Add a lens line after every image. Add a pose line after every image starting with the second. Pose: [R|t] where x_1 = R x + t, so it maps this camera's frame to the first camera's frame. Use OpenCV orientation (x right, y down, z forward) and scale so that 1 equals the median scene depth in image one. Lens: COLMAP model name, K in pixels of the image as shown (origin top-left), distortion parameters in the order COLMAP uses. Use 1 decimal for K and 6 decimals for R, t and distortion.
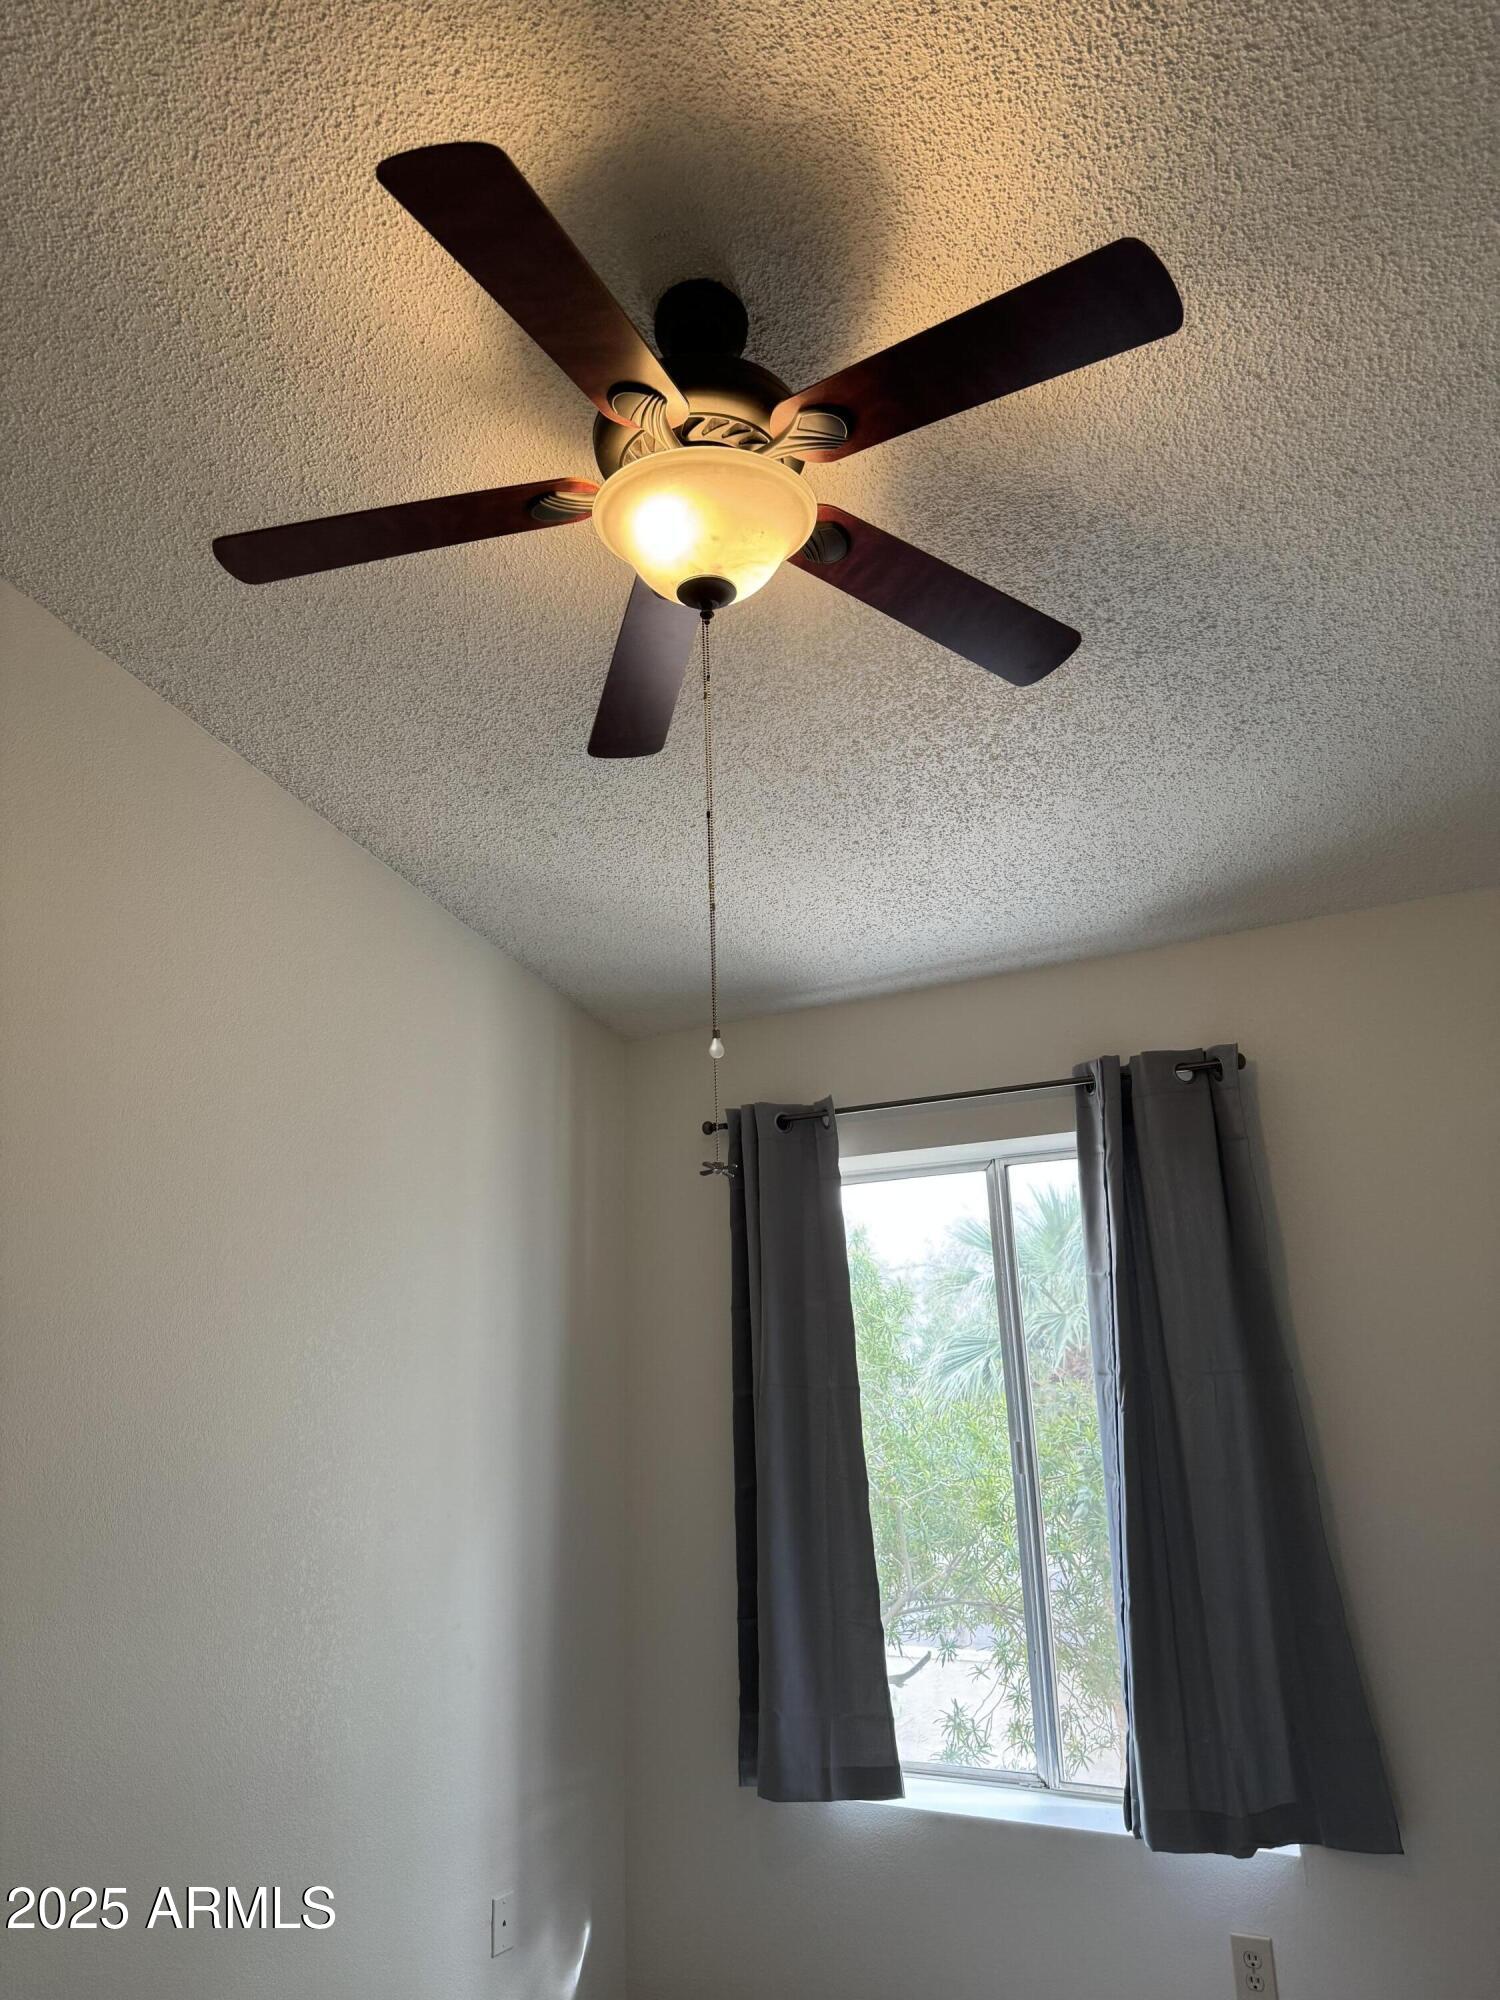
lens RADIAL K [[1416.1, 0, 748.3], [0, 1416.1, 984.3], [0, 0, 1]] dist [0.059366, -0.051946]
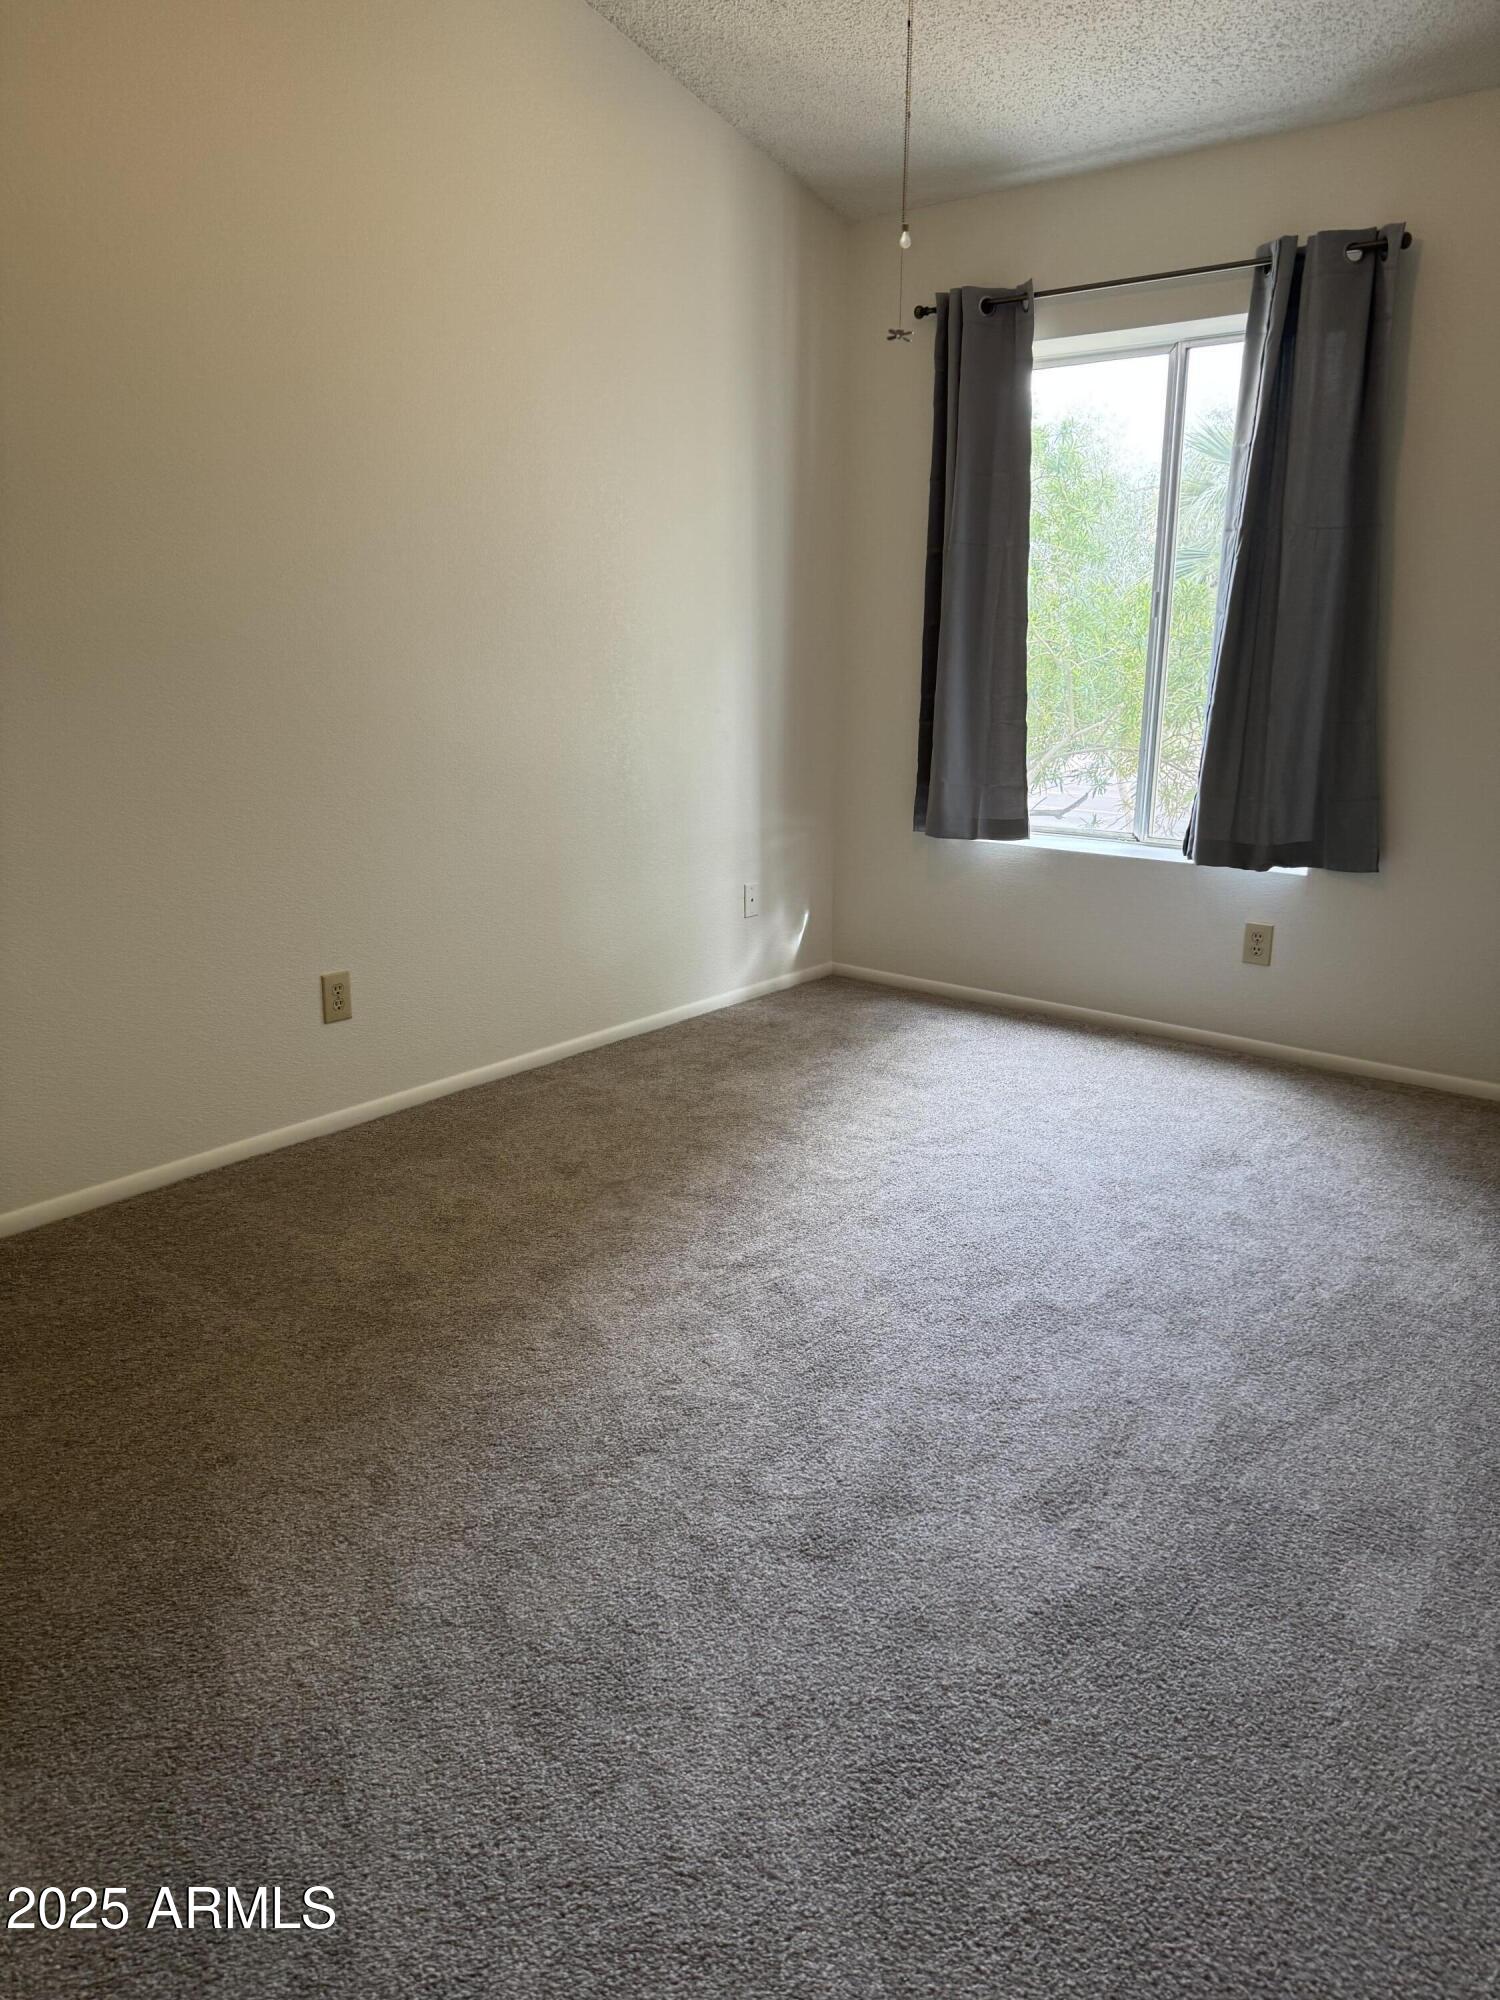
lens RADIAL K [[1416.1, 0, 748.3], [0, 1416.1, 984.3], [0, 0, 1]] dist [0.059366, -0.051946]
pose [[0.988336, 0.066892, -0.136814, 0.032983], [0.012175, 0.860787, 0.508819, -0.021397], [0.151804, -0.504550, 0.849932, -0.284906]]
